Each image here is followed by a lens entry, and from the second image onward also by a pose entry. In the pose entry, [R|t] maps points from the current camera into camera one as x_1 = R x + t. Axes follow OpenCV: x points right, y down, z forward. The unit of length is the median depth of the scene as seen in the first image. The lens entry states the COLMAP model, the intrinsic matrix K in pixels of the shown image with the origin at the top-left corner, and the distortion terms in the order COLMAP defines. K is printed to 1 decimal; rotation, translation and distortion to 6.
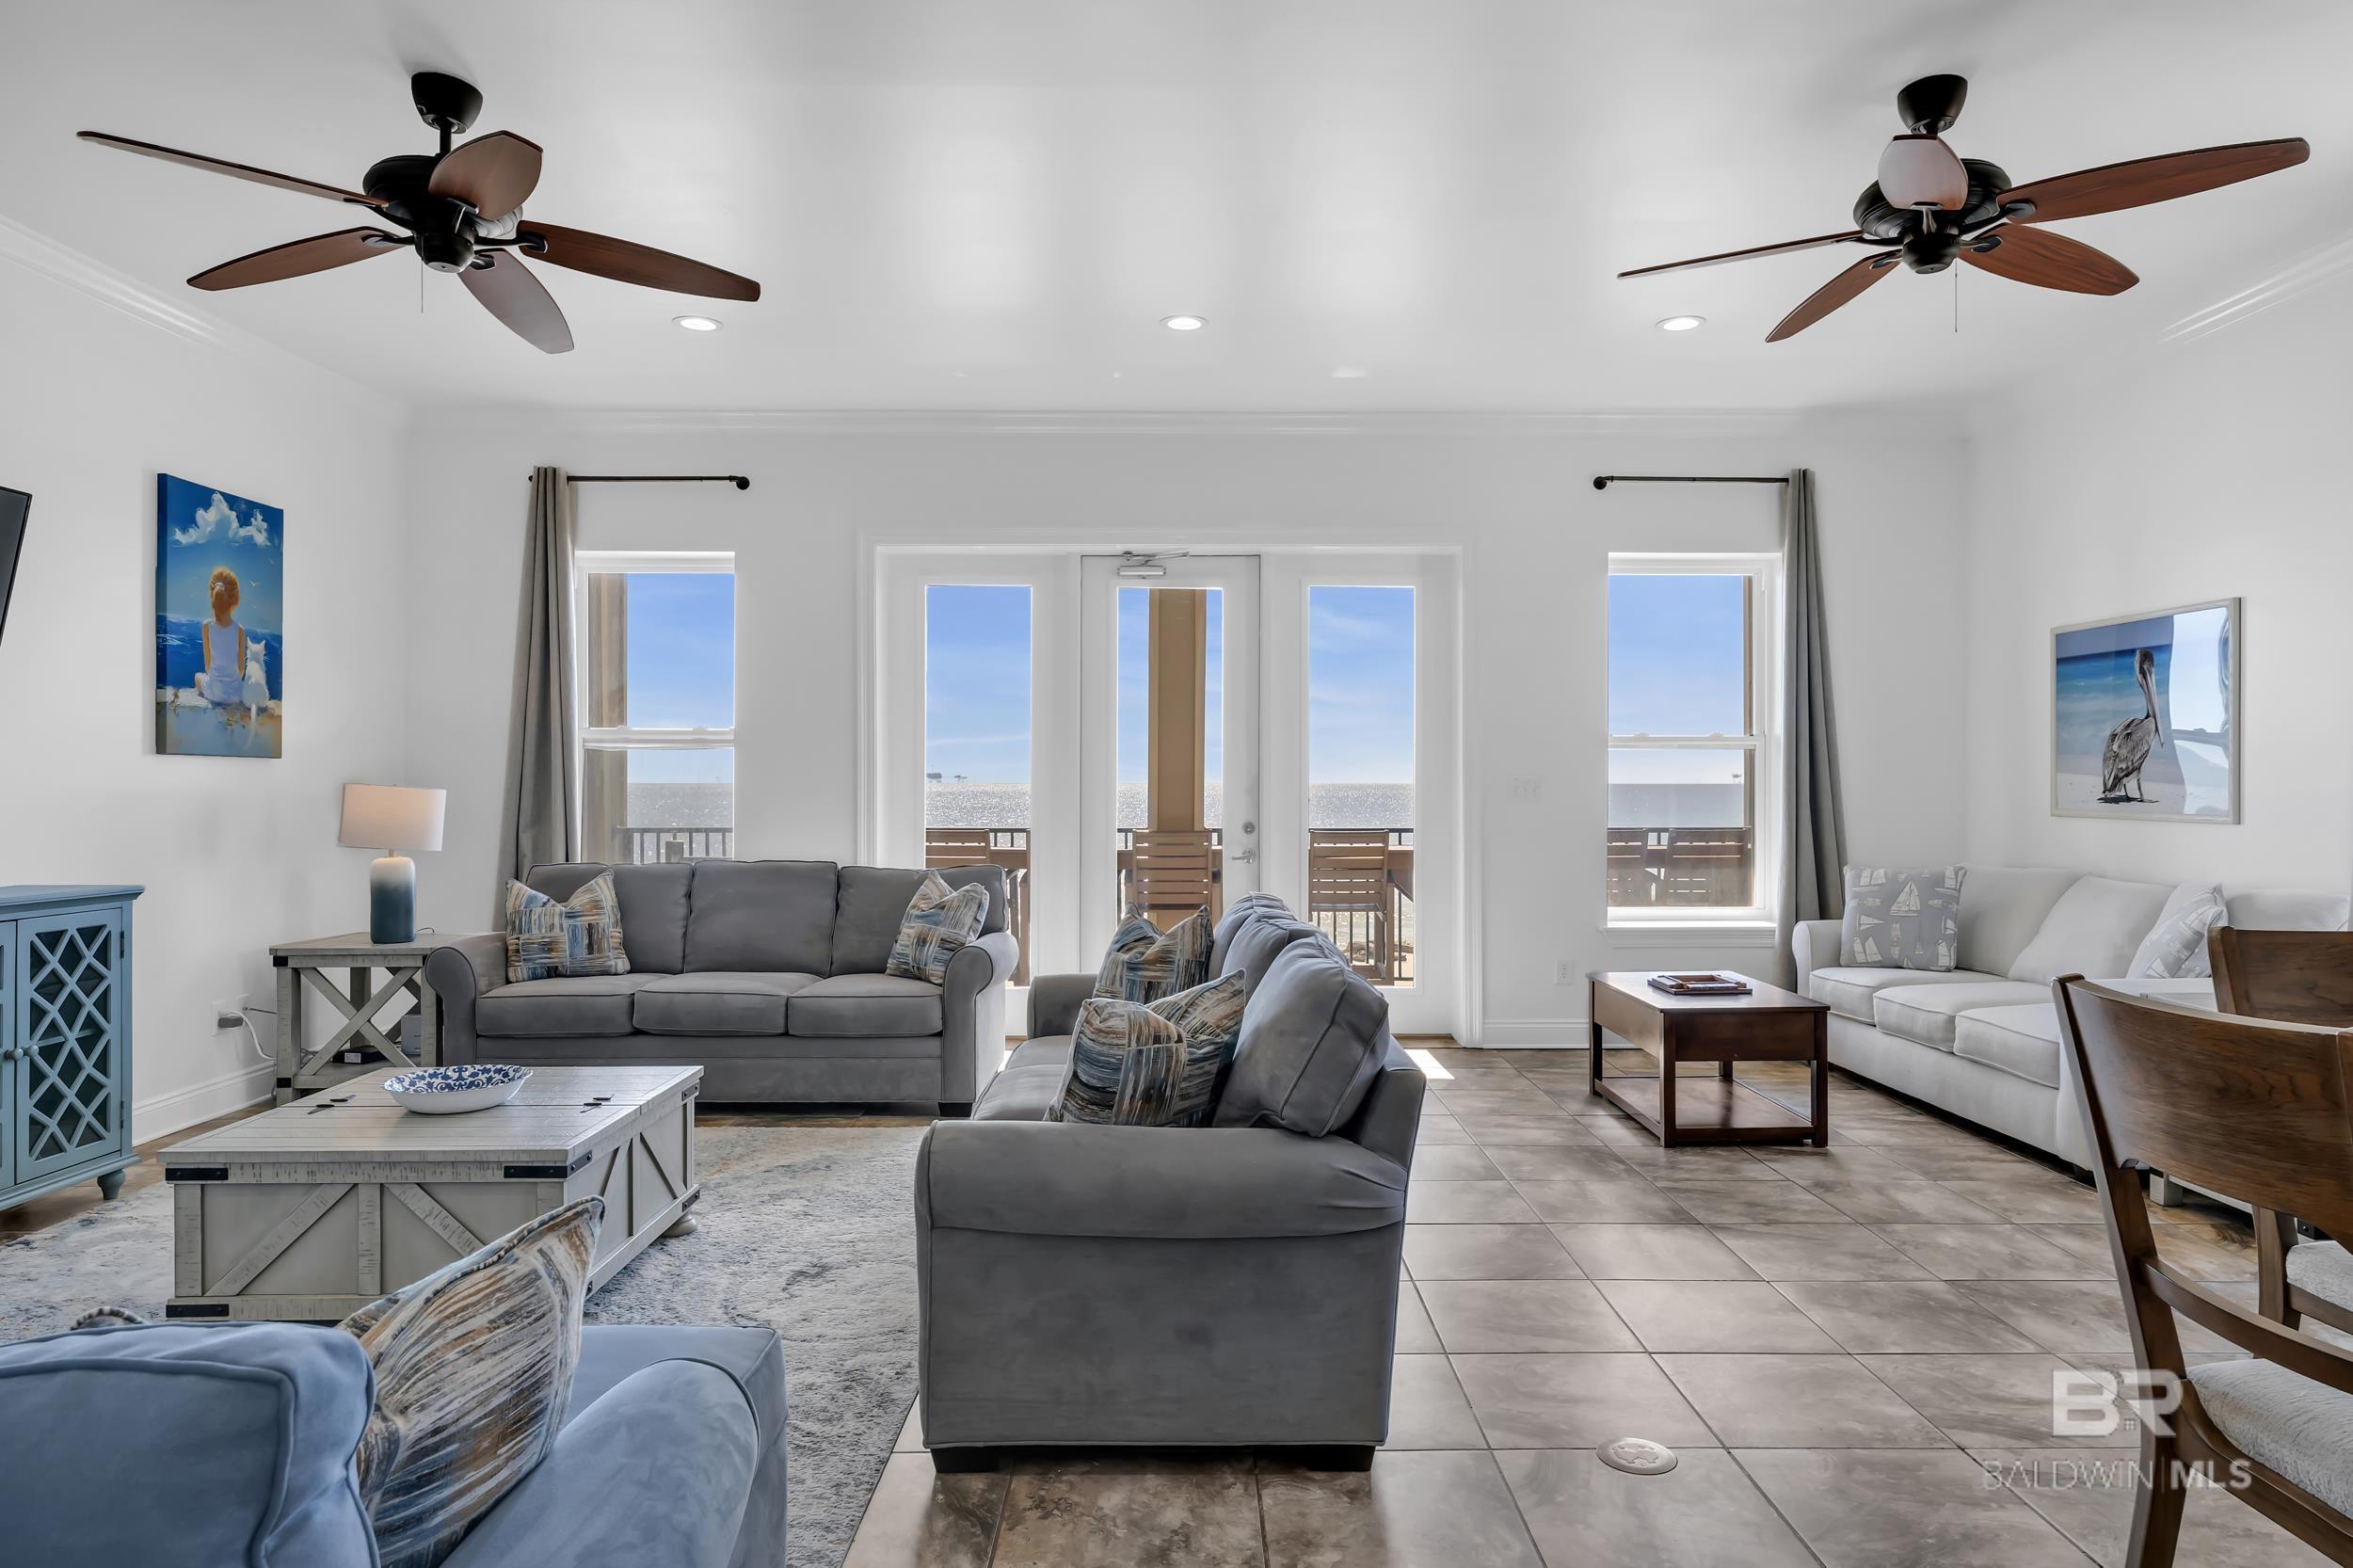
lens RADIAL K [[1433.4, 0, 1174.0], [0, 1433.4, 784.1], [0, 0, 1]] dist [0.001928, 0.003262]
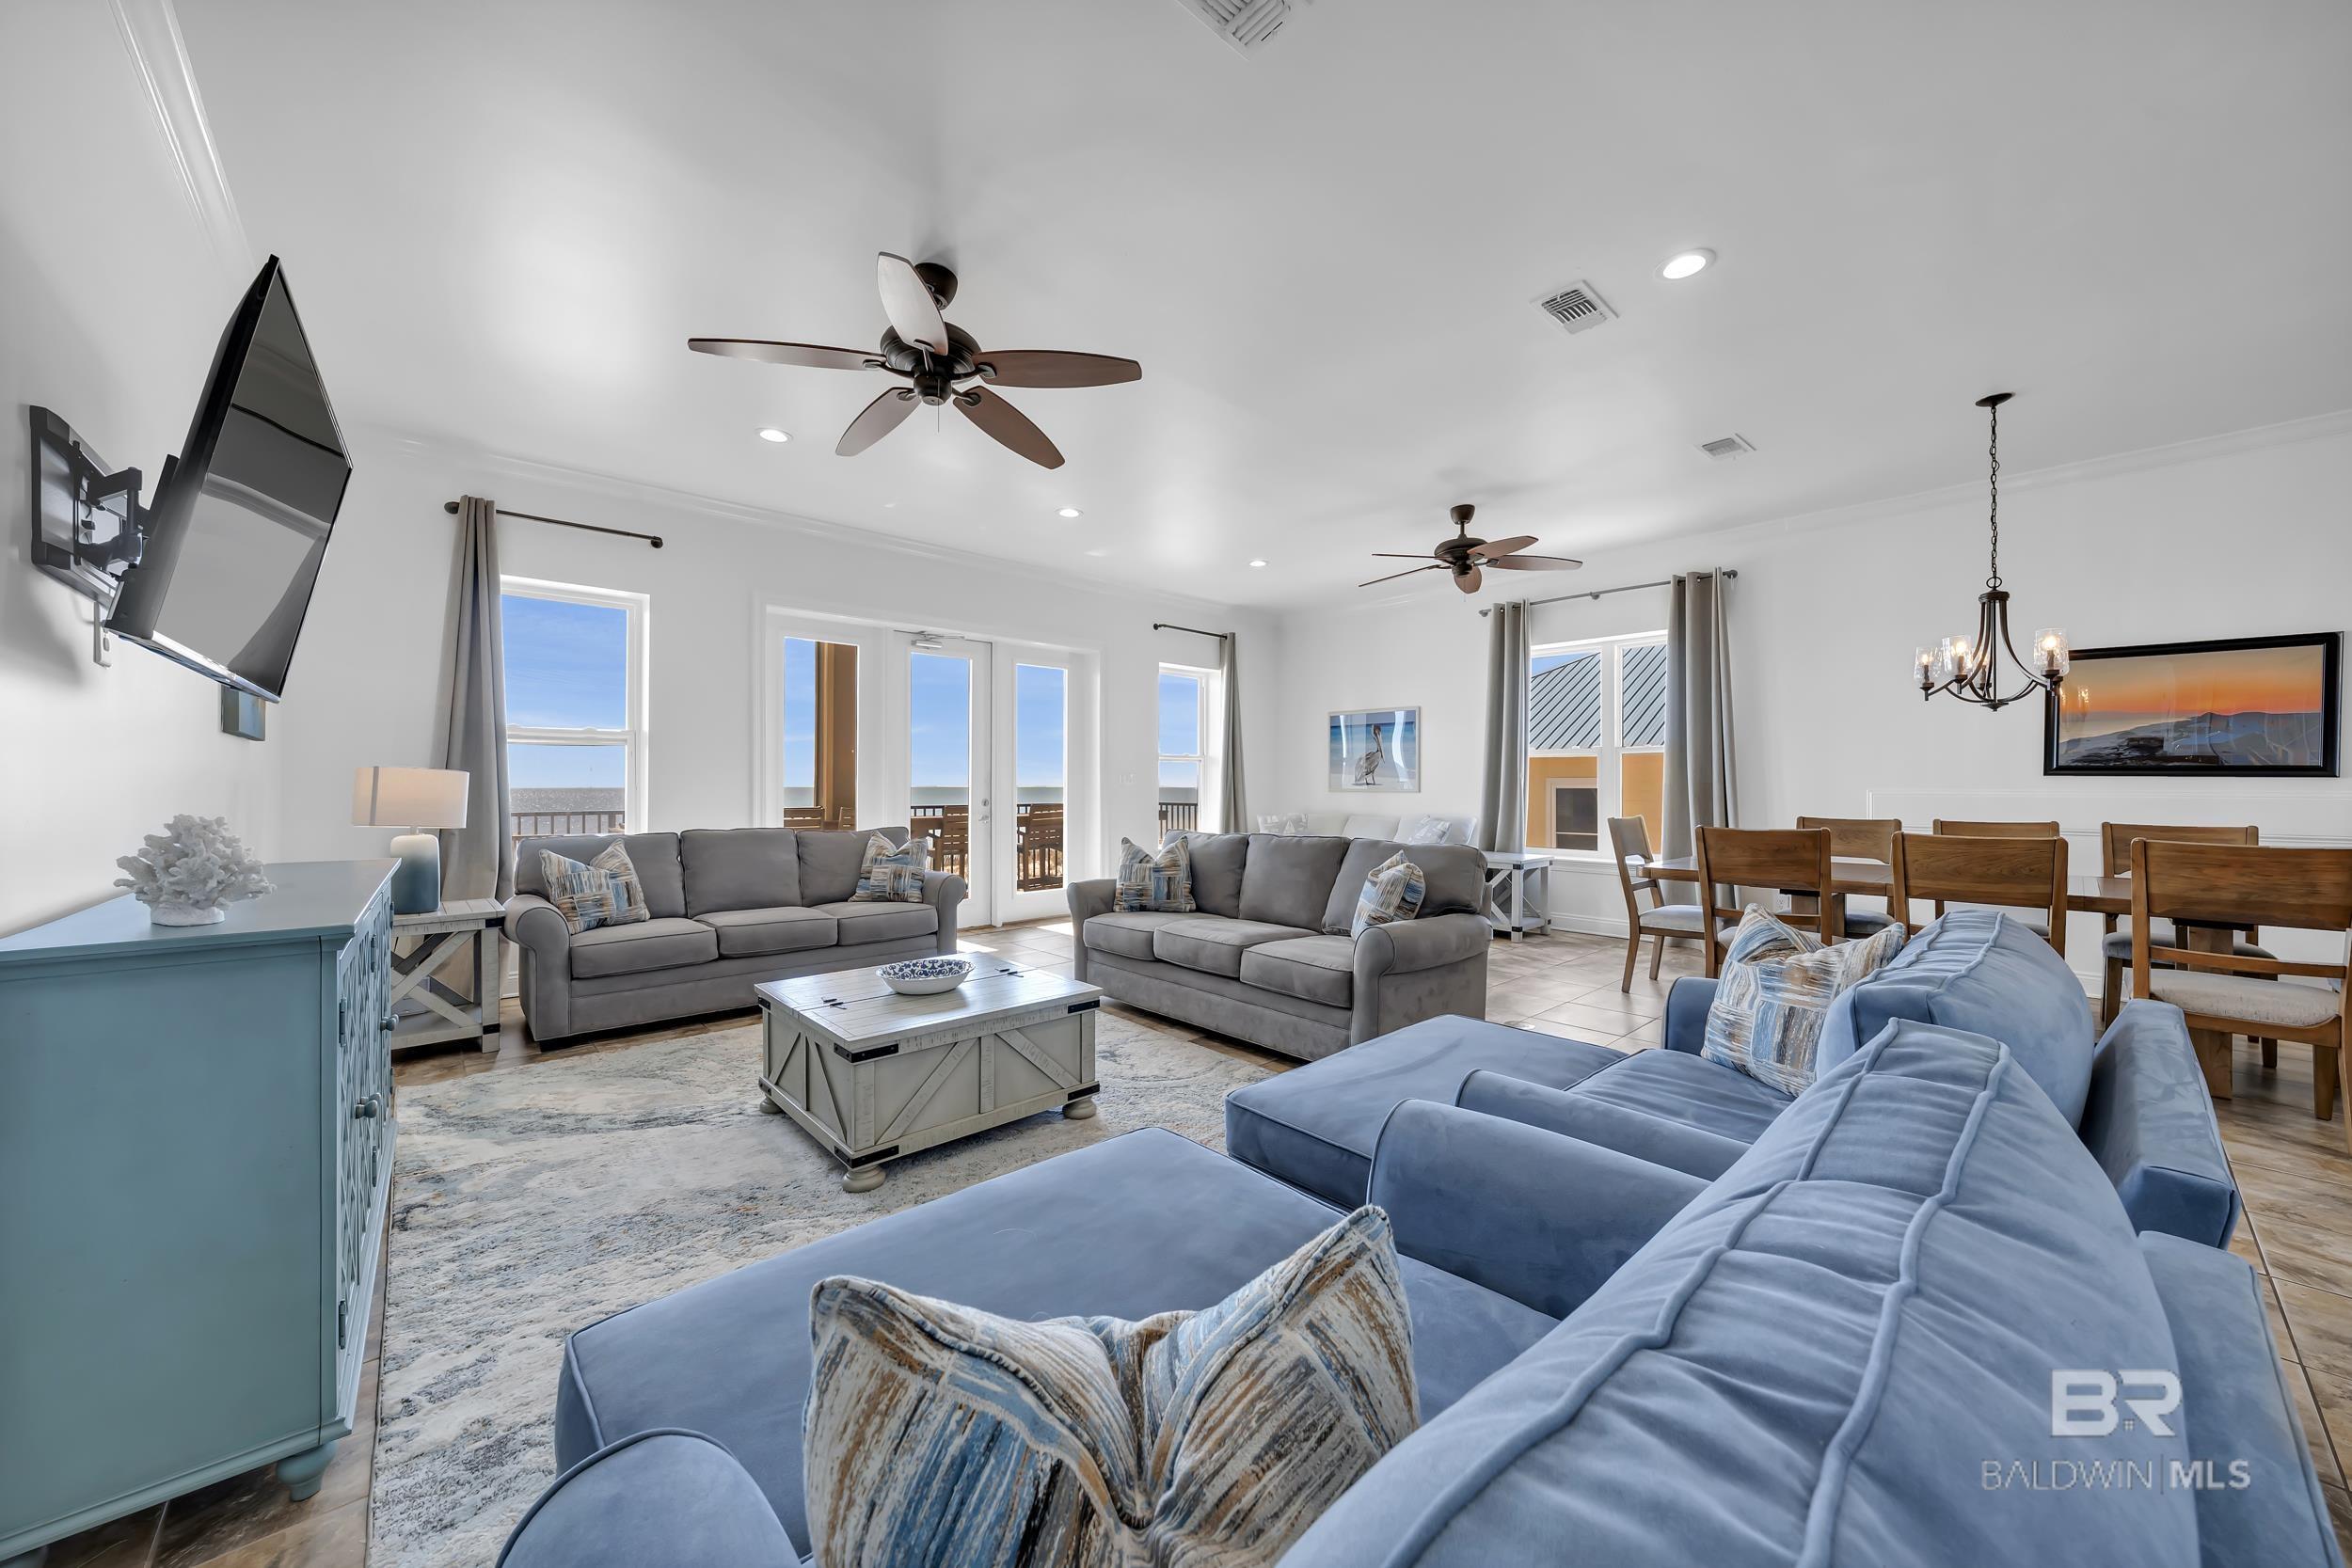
lens RADIAL K [[845.3, 0, 1185.1], [0, 845.3, 785.1], [0, 0, 1]] dist [-0.003366, -0.000199]
pose [[0.736442, 0.000763, 0.676500, -0.578550], [0.001203, 0.999996, -0.002438, 0.016148], [-0.676499, 0.002610, 0.736439, 0.137128]]
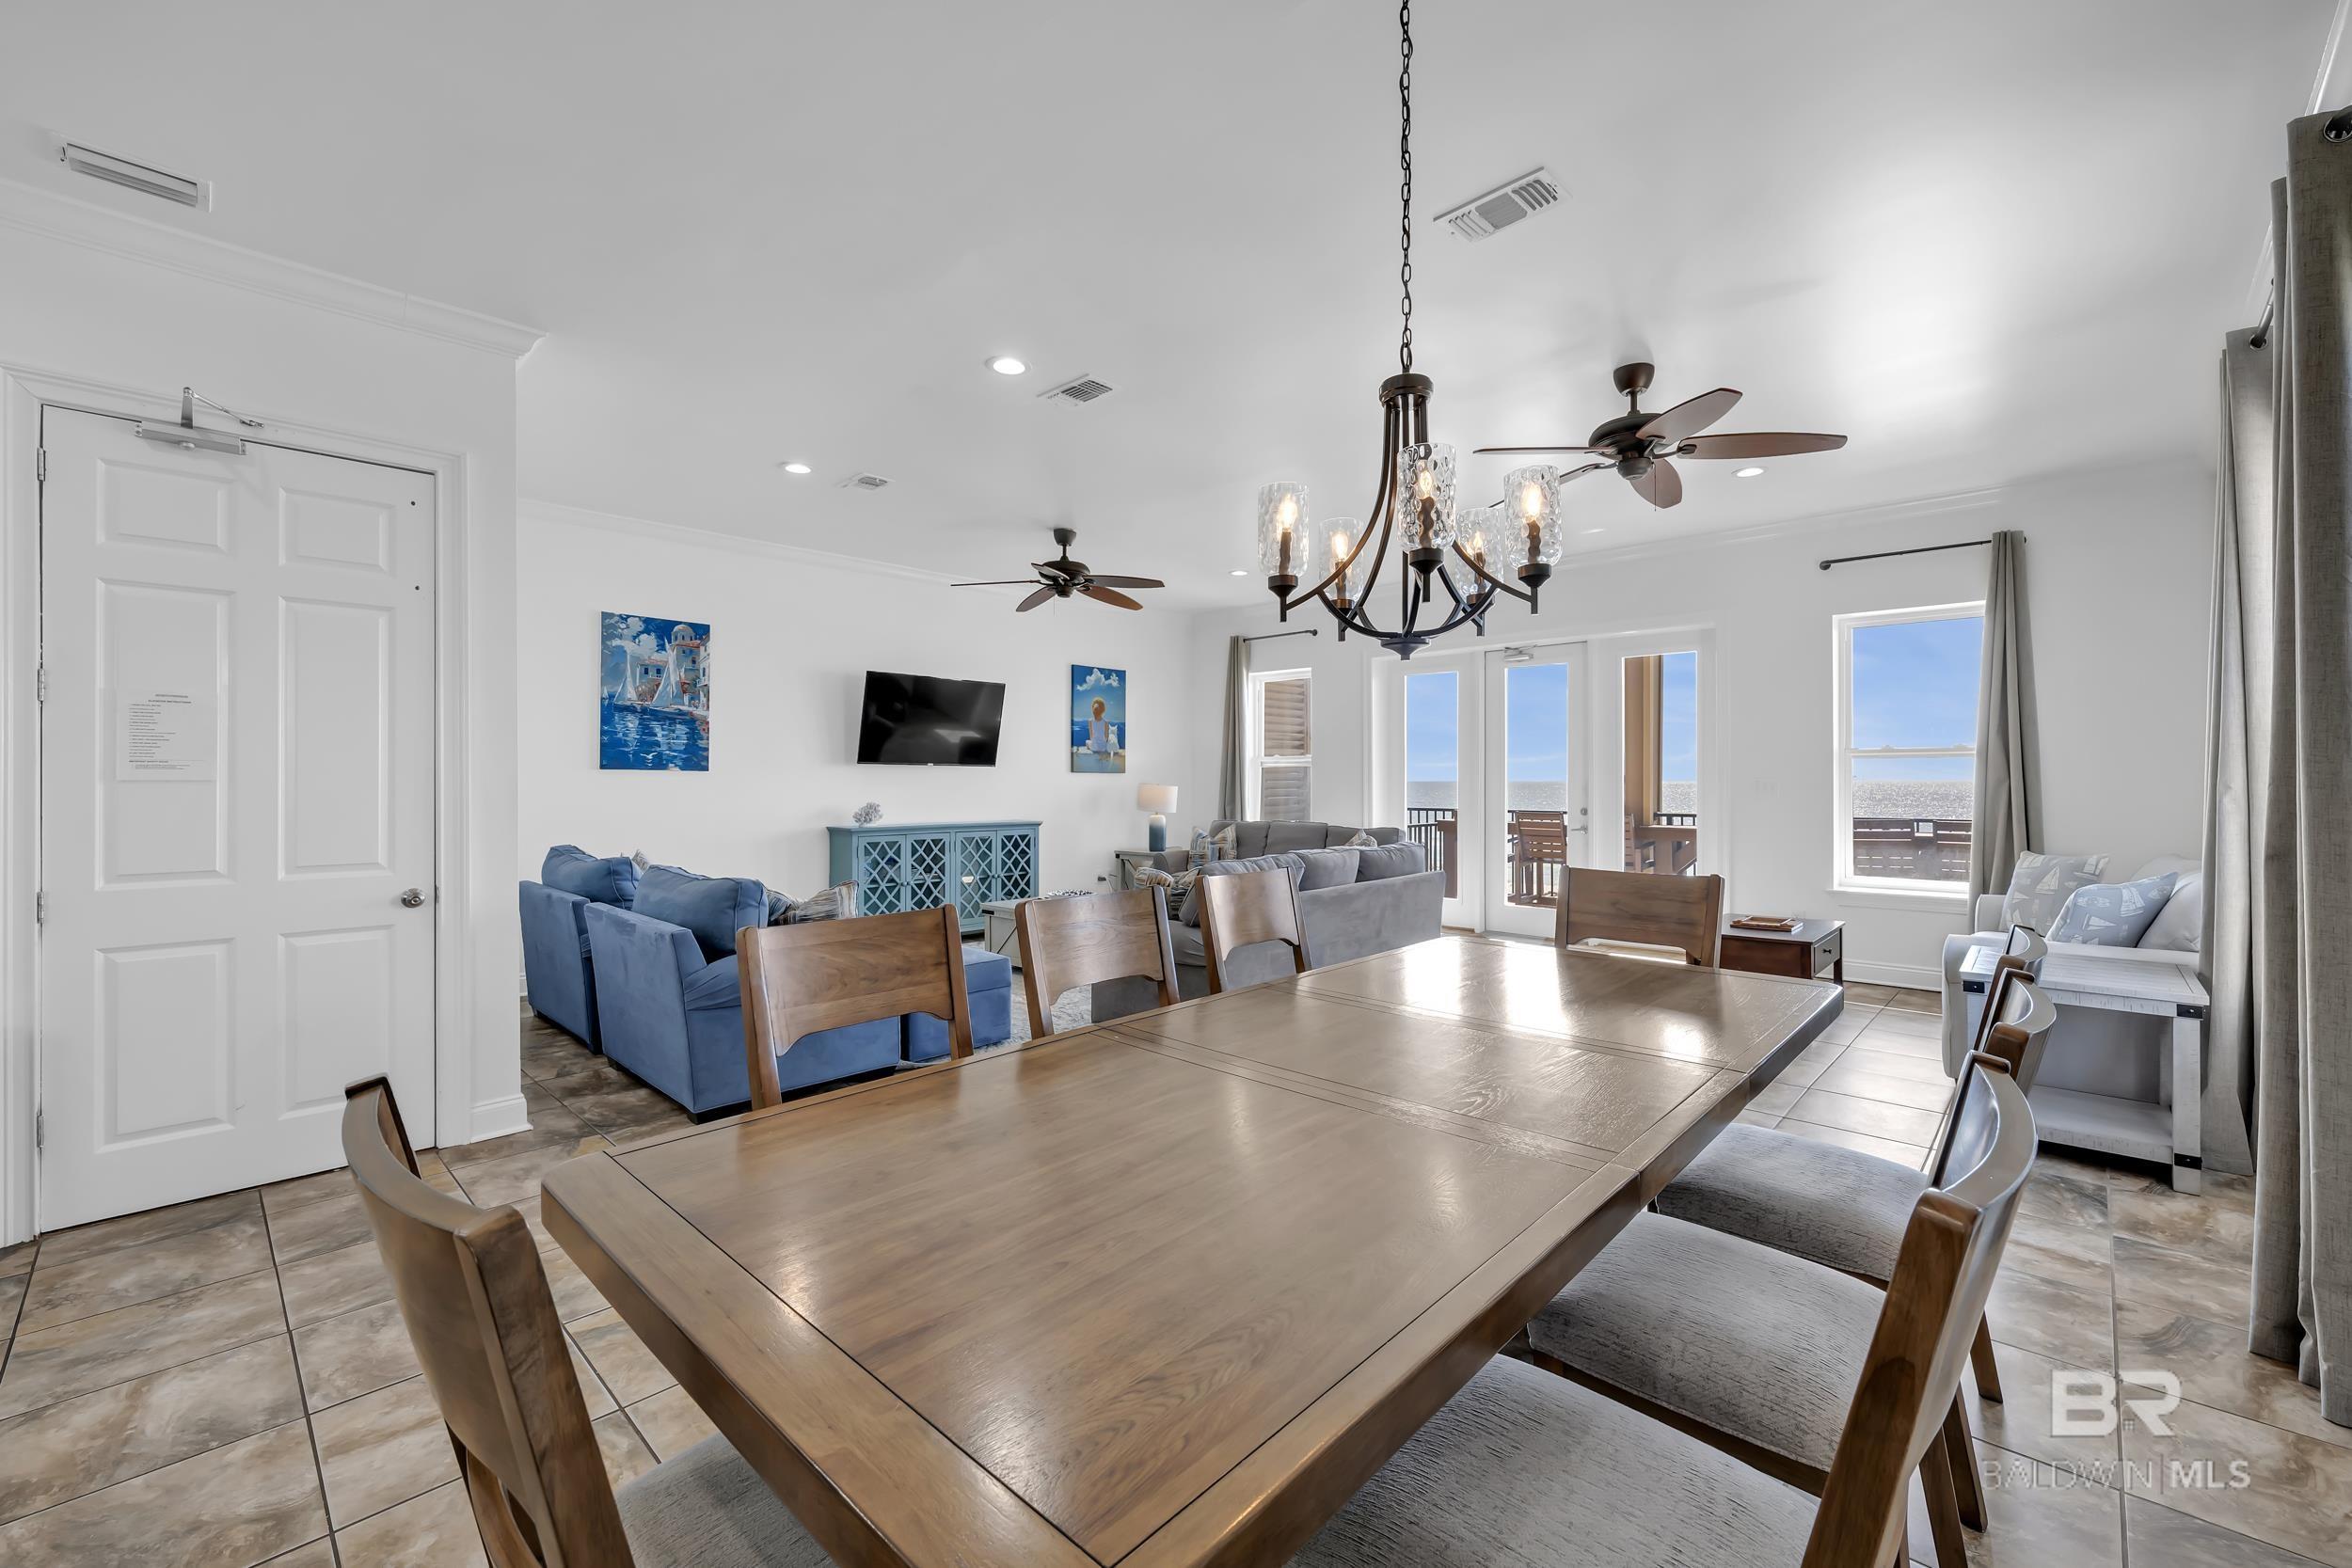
lens RADIAL K [[967.0, 0, 1175.9], [0, 967.0, 780.5], [0, 0, 1]] dist [0.003945, 0.000092]
pose [[0.718473, -0.000993, -0.695554, 0.613461], [-0.000089, 0.999999, -0.001521, -0.003455], [0.695555, 0.001155, 0.718472, -0.120360]]
